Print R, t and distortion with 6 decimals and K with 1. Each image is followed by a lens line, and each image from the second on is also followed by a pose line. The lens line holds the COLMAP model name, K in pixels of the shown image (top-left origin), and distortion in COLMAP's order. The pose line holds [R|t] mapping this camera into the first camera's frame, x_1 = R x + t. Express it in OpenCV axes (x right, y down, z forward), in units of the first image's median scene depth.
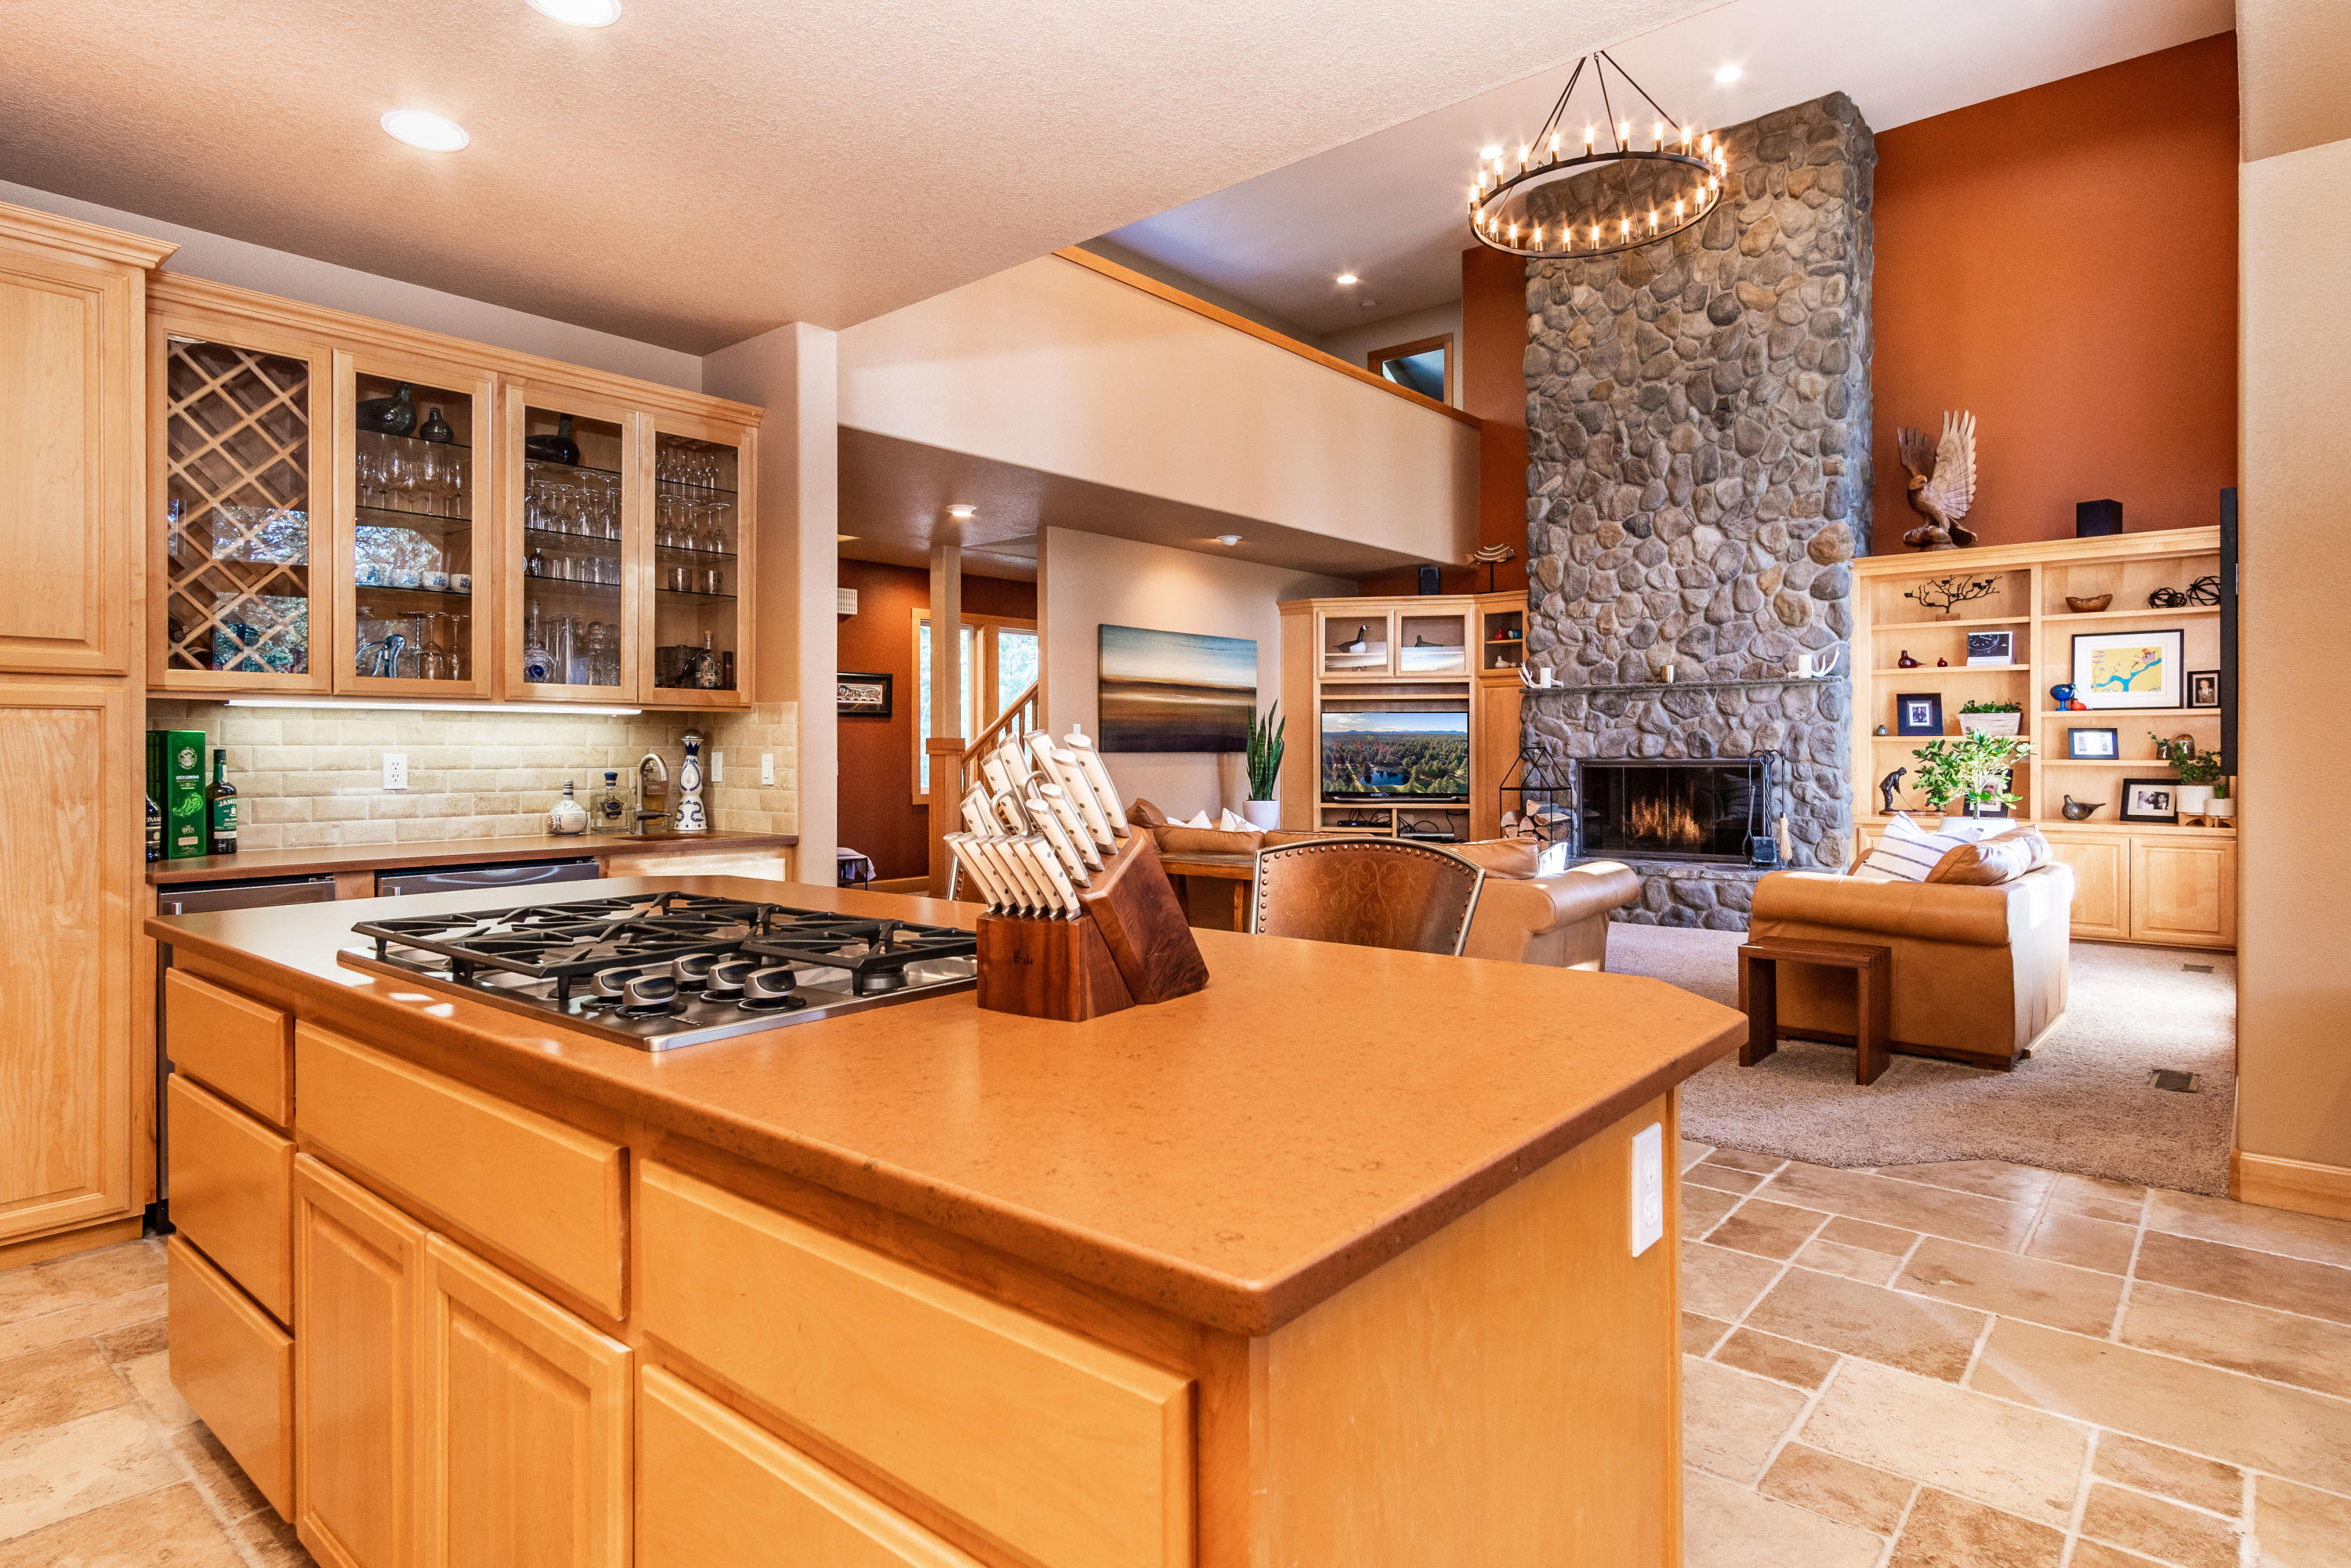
lens RADIAL K [[1277.7, 0, 1155.8], [0, 1277.7, 748.1], [0, 0, 1]] dist [0.012605, 0.004395]
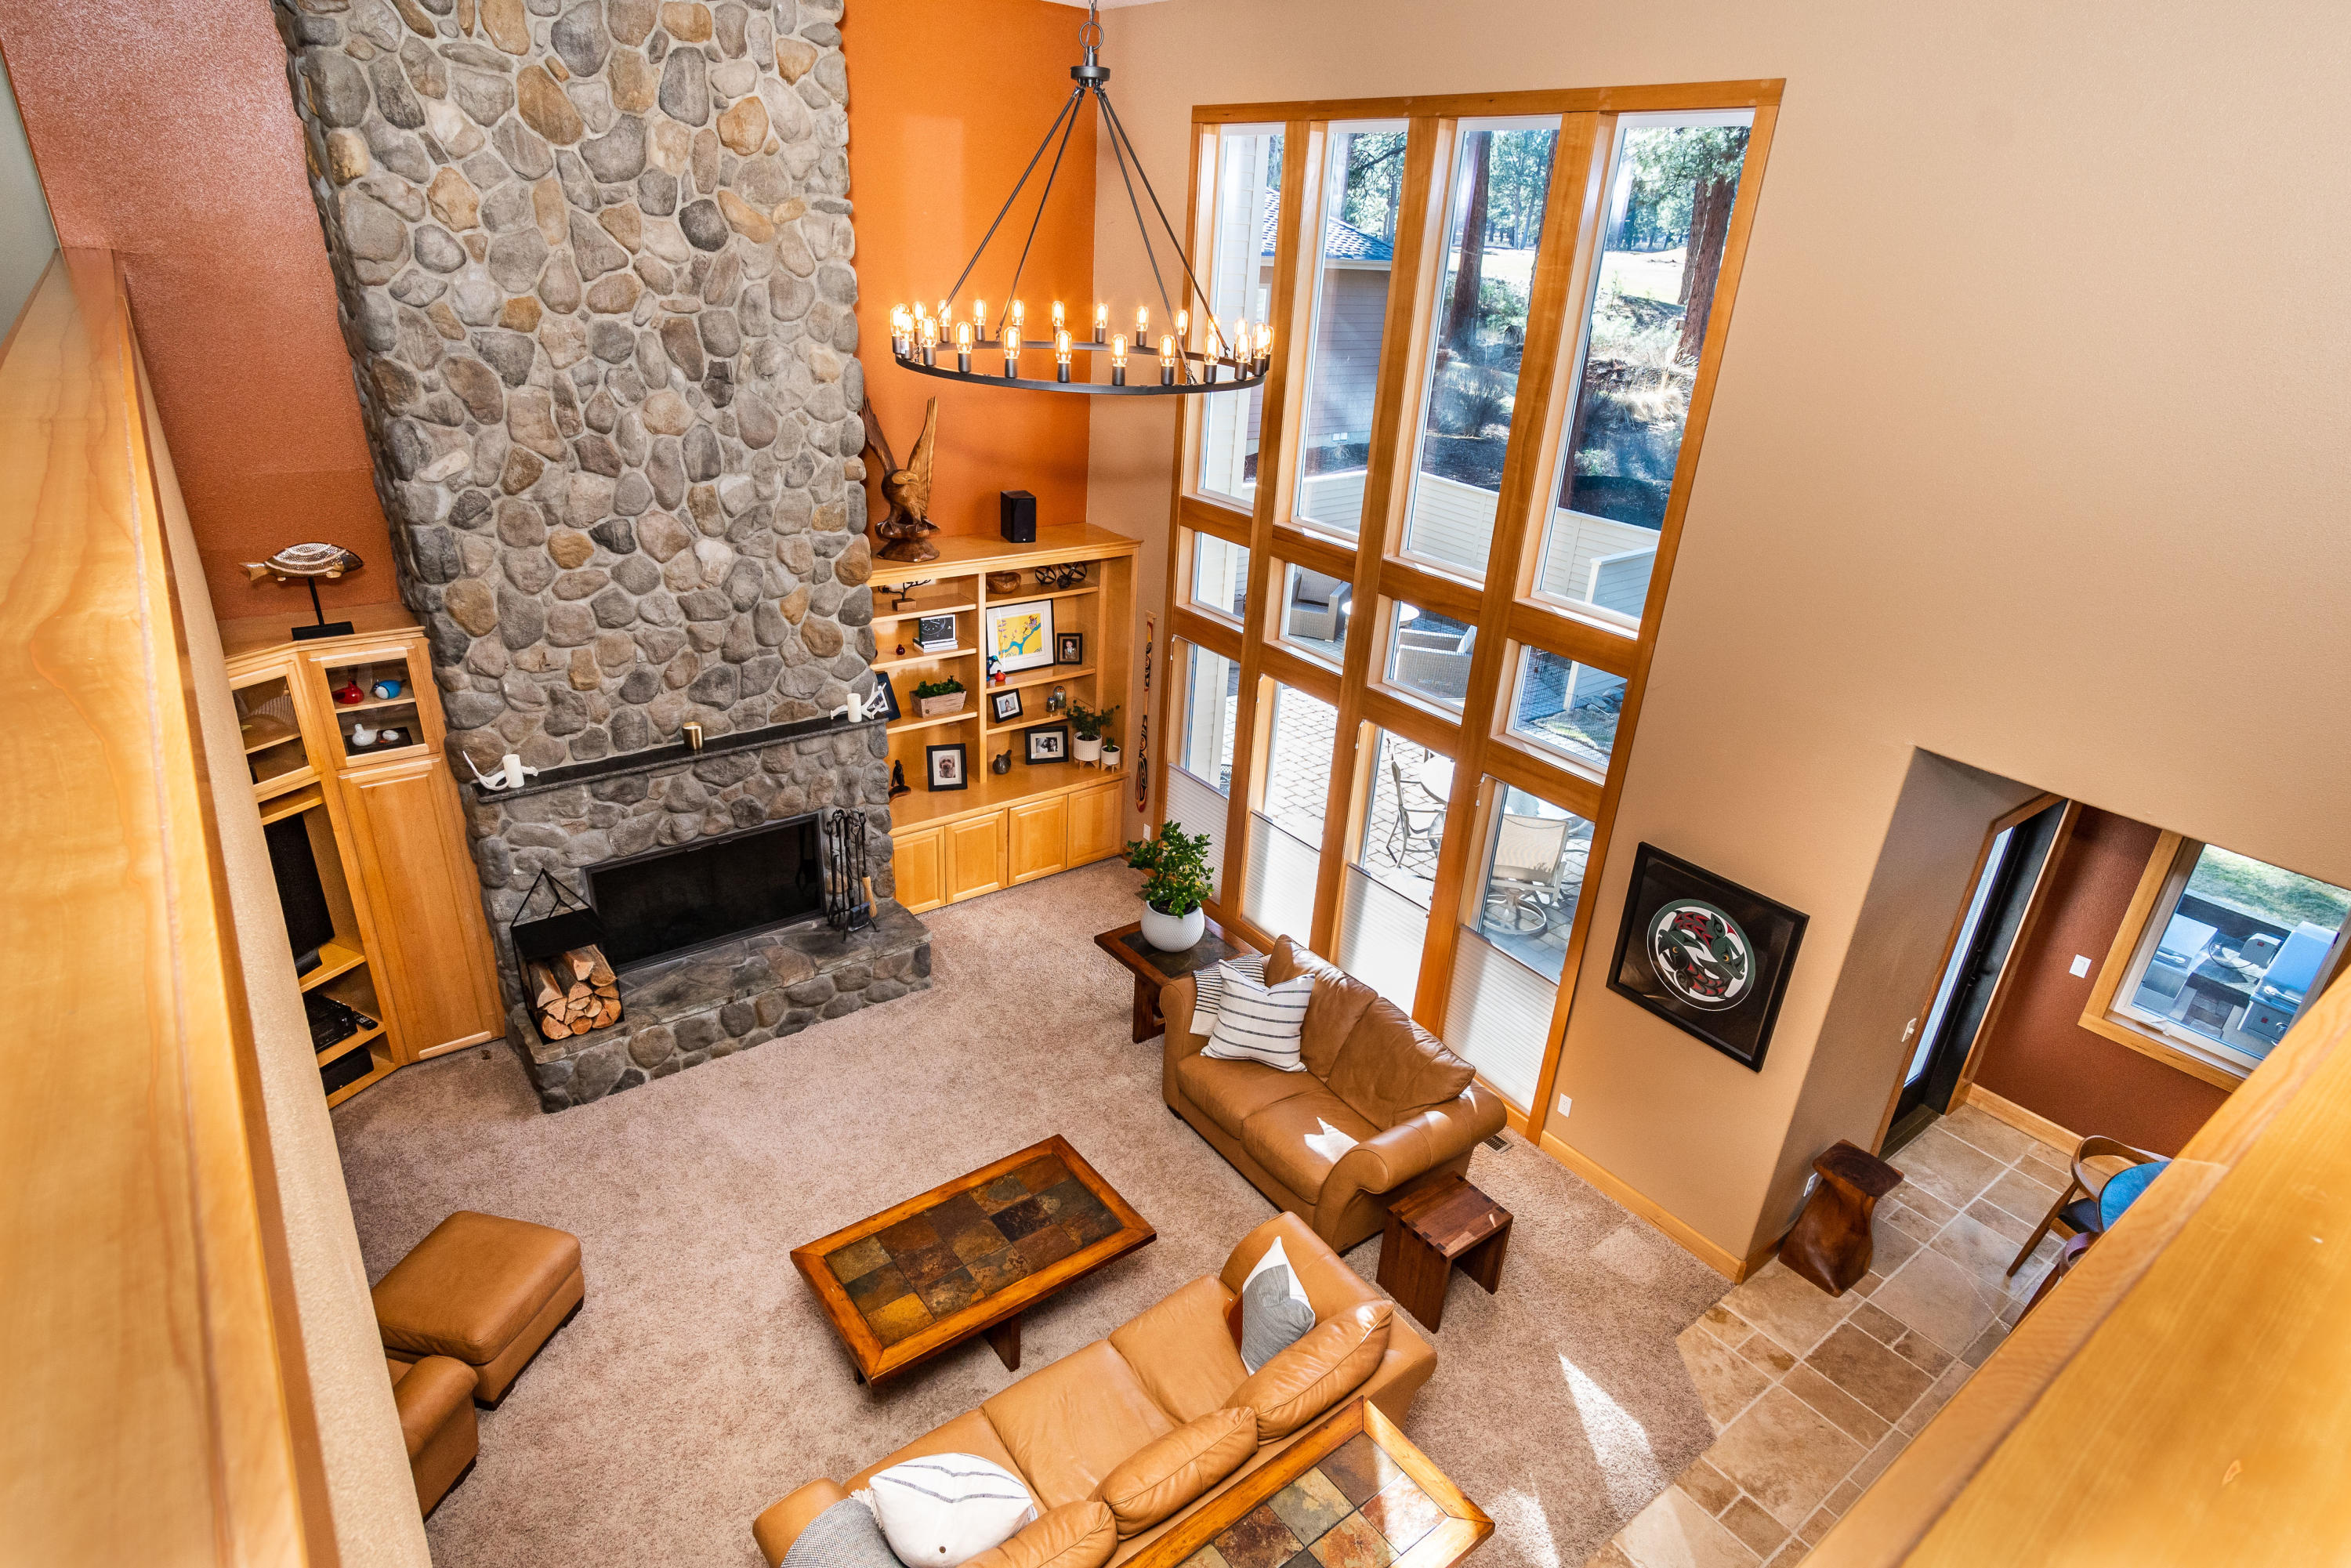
lens RADIAL K [[1277.7, 0, 1210.4], [0, 1277.7, 816.9], [0, 0, 1]] dist [0.012605, 0.004395]
pose [[0.198011, -0.411651, 0.889570, -0.241839], [-0.065253, 0.899990, 0.430998, -0.369490], [-0.978025, -0.143389, 0.151347, 0.586547]]
